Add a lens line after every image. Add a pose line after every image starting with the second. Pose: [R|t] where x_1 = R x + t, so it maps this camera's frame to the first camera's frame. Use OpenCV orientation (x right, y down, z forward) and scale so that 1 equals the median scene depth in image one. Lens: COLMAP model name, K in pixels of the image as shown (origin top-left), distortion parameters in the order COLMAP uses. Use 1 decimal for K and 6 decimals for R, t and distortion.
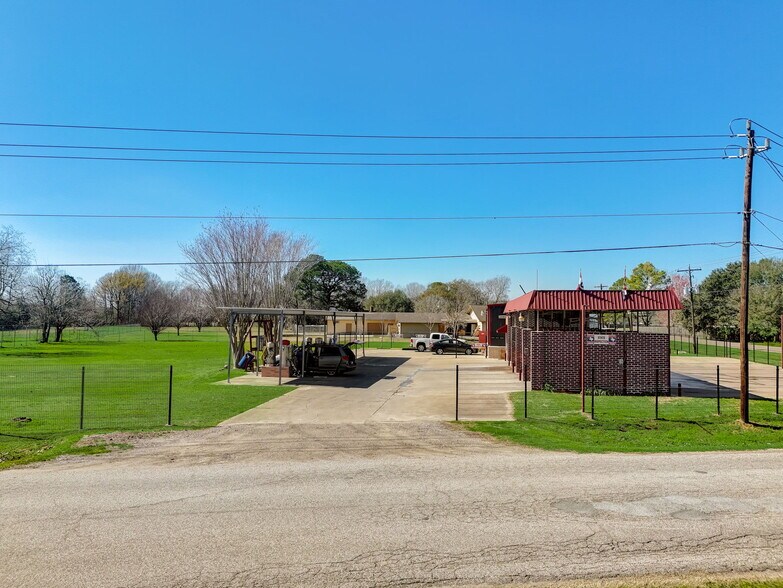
lens RADIAL K [[580.0, 0, 389.8], [0, 580.0, 281.6], [0, 0, 1]] dist [0.089084, -0.107042]
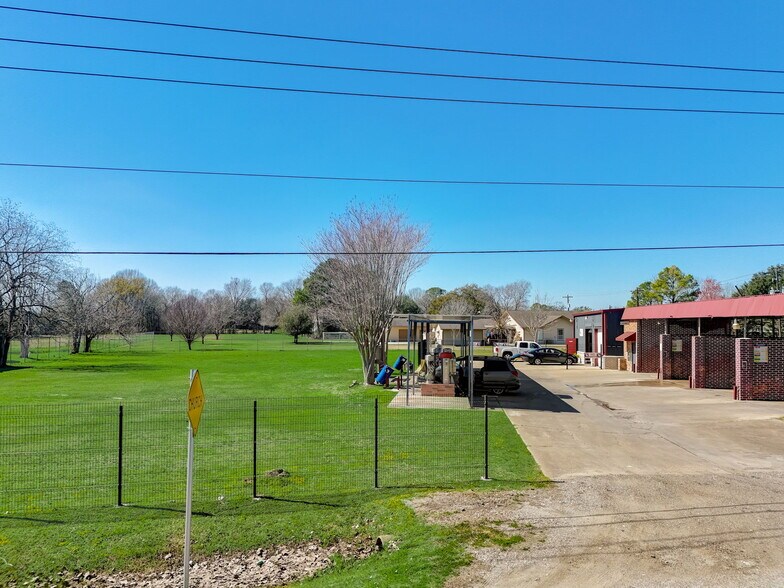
lens RADIAL K [[580.7, 0, 390.3], [0, 580.7, 281.6], [0, 0, 1]] dist [0.089084, -0.107042]
pose [[0.999459, -0.002394, 0.032790, -0.132654], [0.002728, 0.999945, -0.010137, 0.003407], [-0.032764, 0.010221, 0.999411, 0.076355]]
